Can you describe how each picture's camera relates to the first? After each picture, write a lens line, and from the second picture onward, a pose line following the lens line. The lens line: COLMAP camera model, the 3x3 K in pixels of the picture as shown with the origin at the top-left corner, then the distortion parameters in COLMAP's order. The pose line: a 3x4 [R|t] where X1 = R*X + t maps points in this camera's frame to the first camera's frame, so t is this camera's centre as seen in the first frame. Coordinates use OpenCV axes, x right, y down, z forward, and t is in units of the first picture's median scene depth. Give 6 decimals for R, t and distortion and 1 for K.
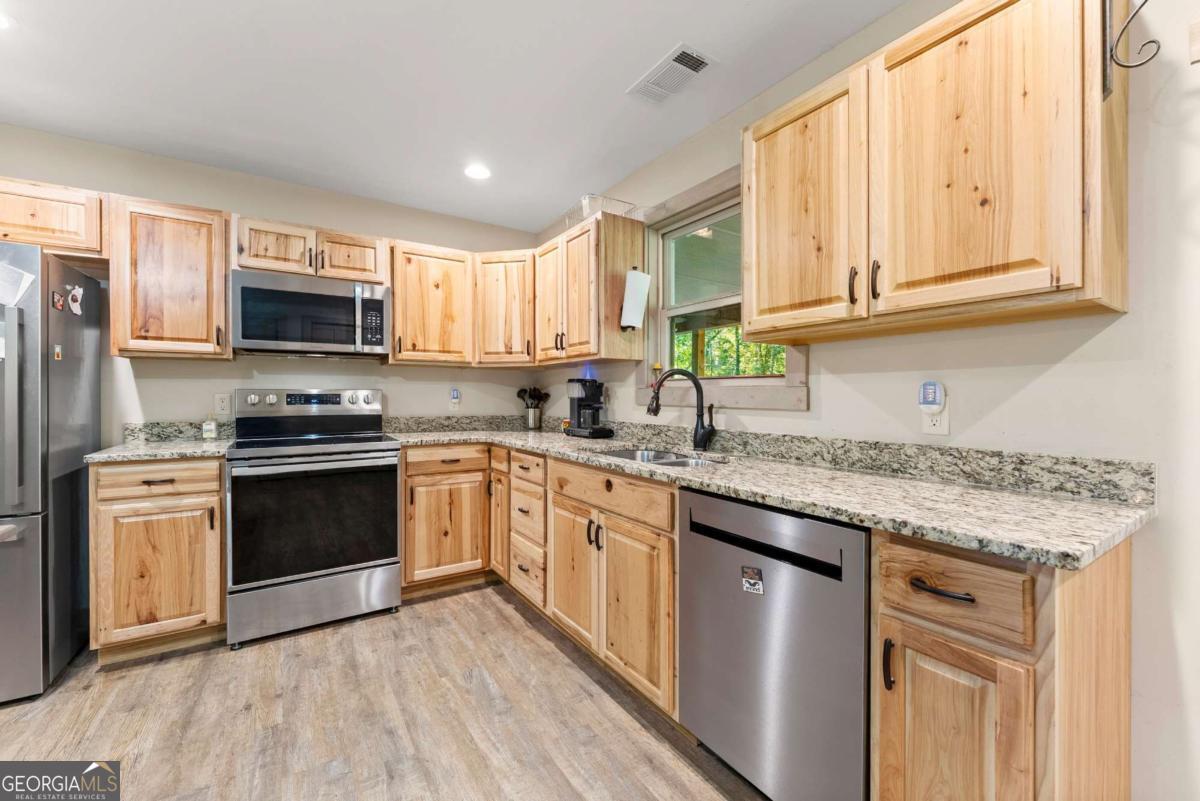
lens RADIAL K [[480.5, 0, 601.9], [0, 480.5, 396.9], [0, 0, 1]] dist [-0.002142, -0.000348]
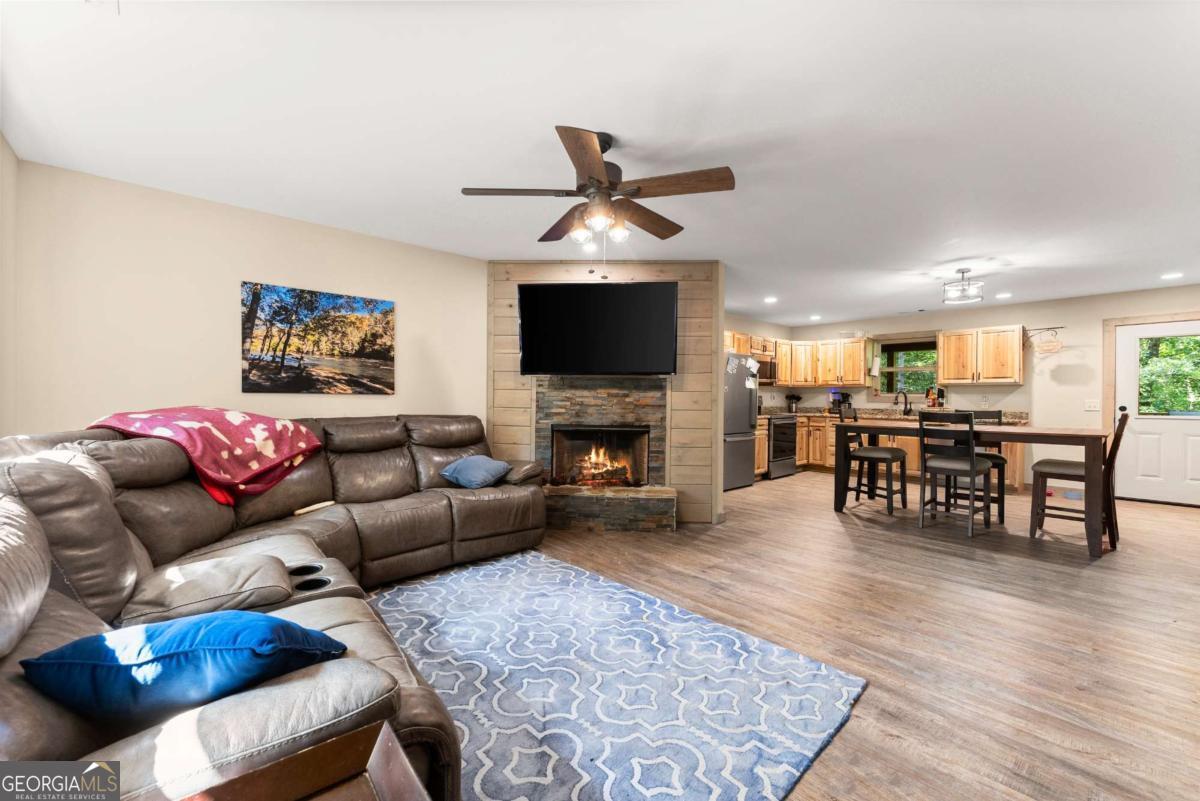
lens RADIAL K [[480.5, 0, 599.8], [0, 480.5, 399.1], [0, 0, 1]] dist [-0.002142, -0.000348]
pose [[0.987944, 0.004314, 0.154750, -2.354523], [-0.005395, 0.999964, 0.006567, -0.012920], [-0.154716, -0.007322, 0.987932, -1.898490]]
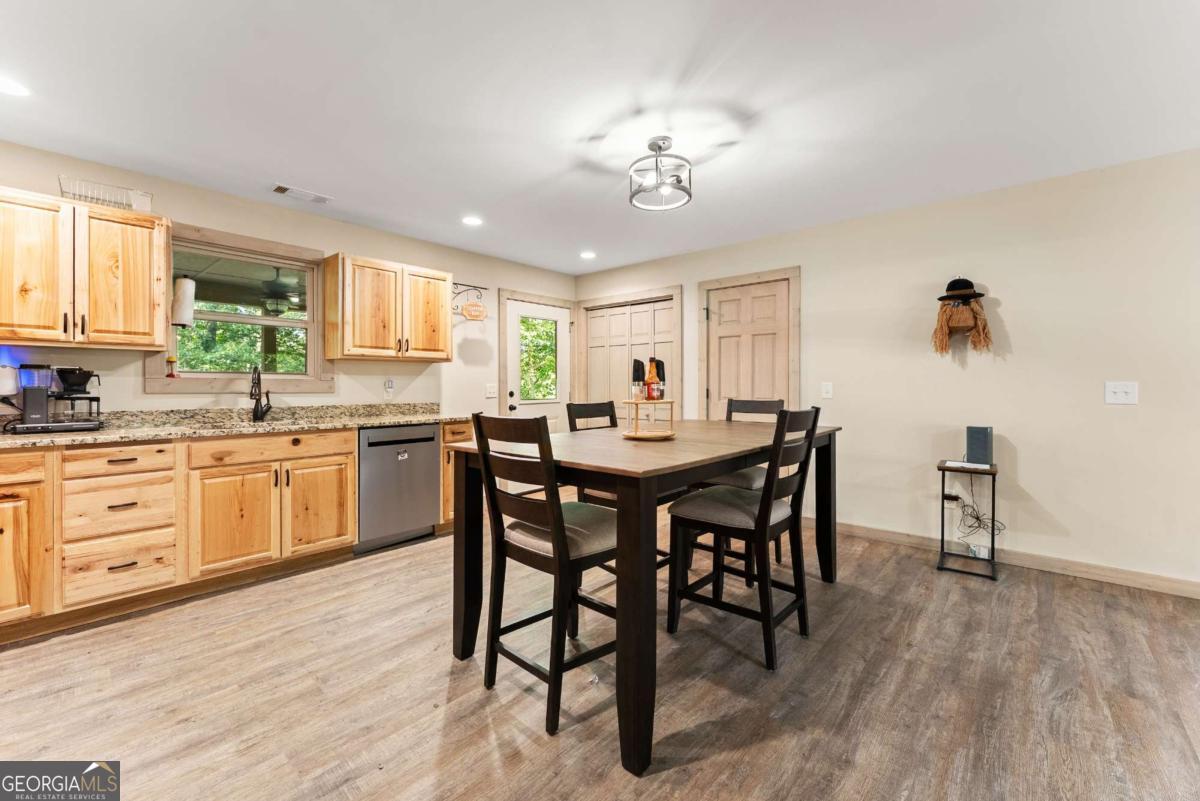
lens RADIAL K [[480.5, 0, 602.0], [0, 480.5, 383.9], [0, 0, 1]] dist [-0.002142, -0.000348]
pose [[-0.264685, 0.001528, 0.964334, -1.495773], [-0.000101, 0.999999, -0.001613, -0.003772], [-0.964335, -0.000524, -0.264684, 0.374509]]
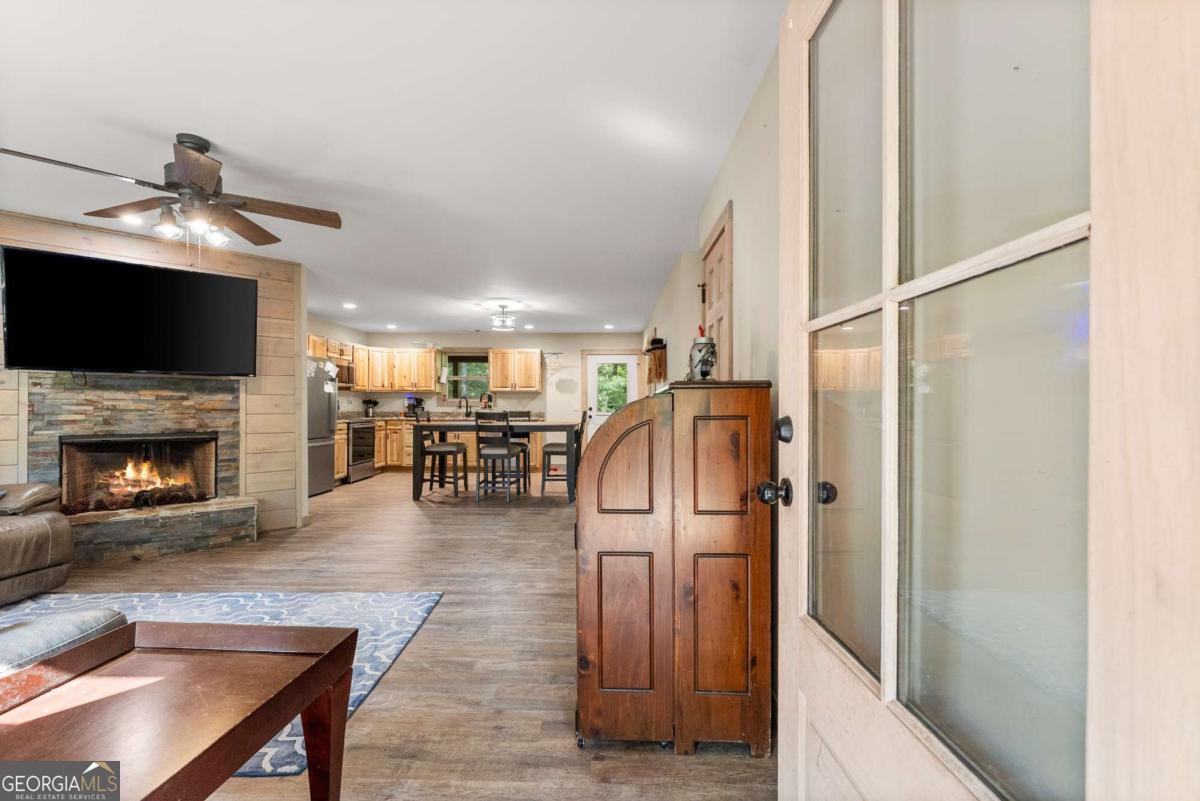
lens RADIAL K [[512.7, 0, 603.3], [0, 512.7, 410.9], [0, 0, 1]] dist [-0.002148, -0.000260]
pose [[0.557235, -0.008701, 0.830309, -2.632090], [-0.003466, 0.999912, 0.012804, 0.001106], [-0.830348, -0.010013, 0.557156, -2.231616]]
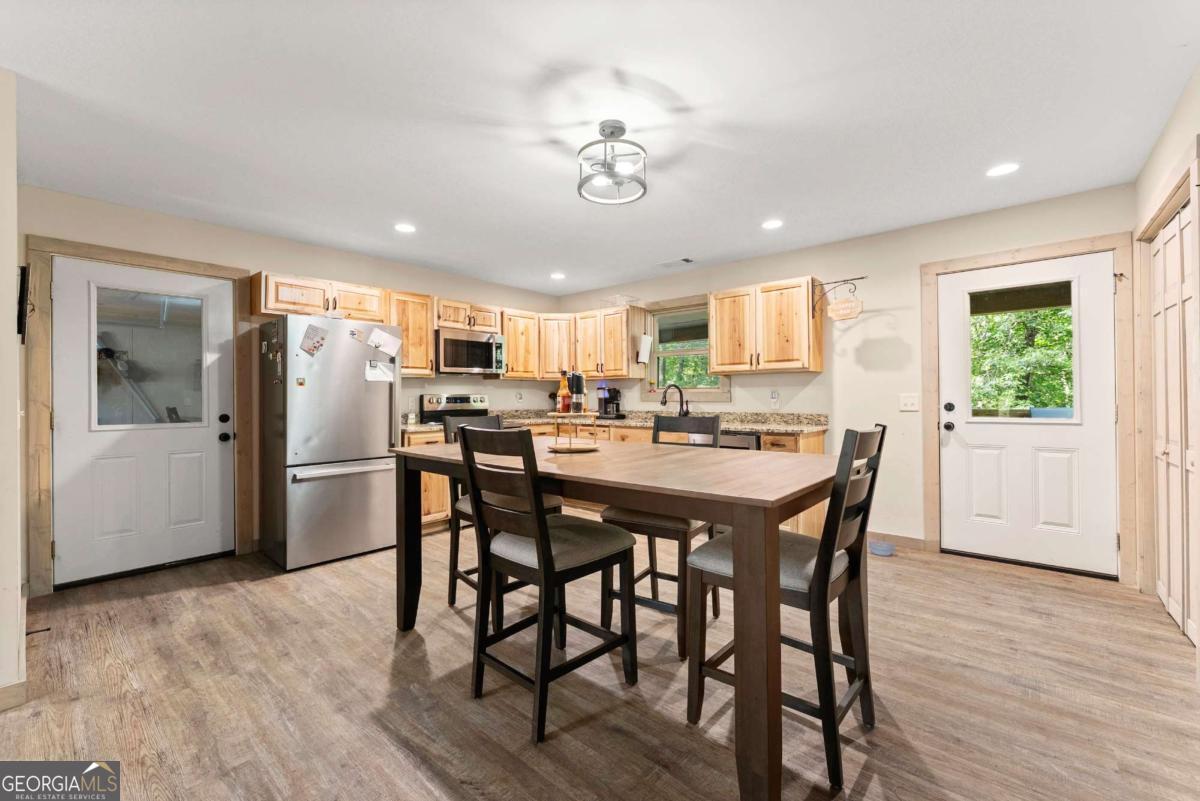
lens RADIAL K [[480.5, 0, 604.3], [0, 480.5, 394.9], [0, 0, 1]] dist [-0.002142, -0.000348]
pose [[0.960359, -0.007673, 0.278660, -0.748909], [0.008645, 0.999960, -0.002259, -0.006844], [-0.278632, 0.004578, 0.960387, -1.017410]]
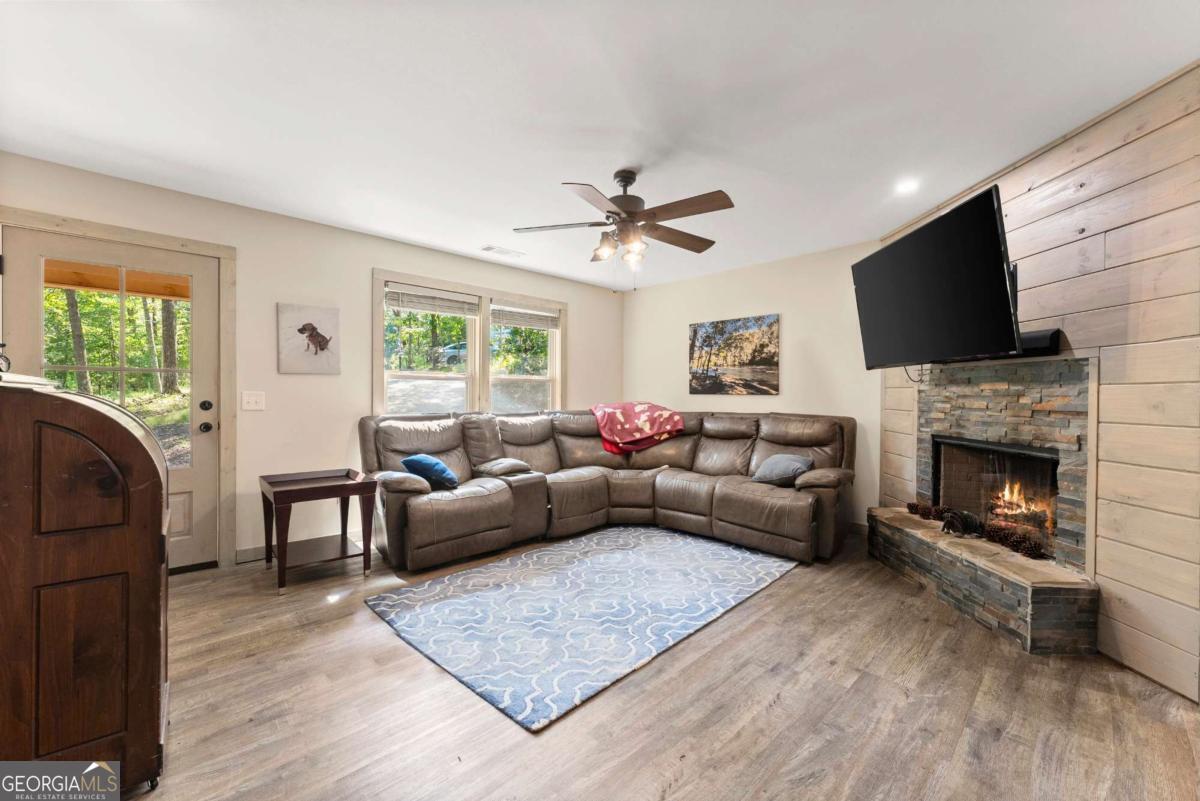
lens RADIAL K [[480.5, 0, 600.0], [0, 480.5, 397.6], [0, 0, 1]] dist [-0.002142, -0.000348]
pose [[0.191722, 0.002820, -0.981445, -0.982128], [-0.003315, 0.999992, 0.002225, -0.004700], [0.981444, 0.002827, 0.191729, -1.146061]]
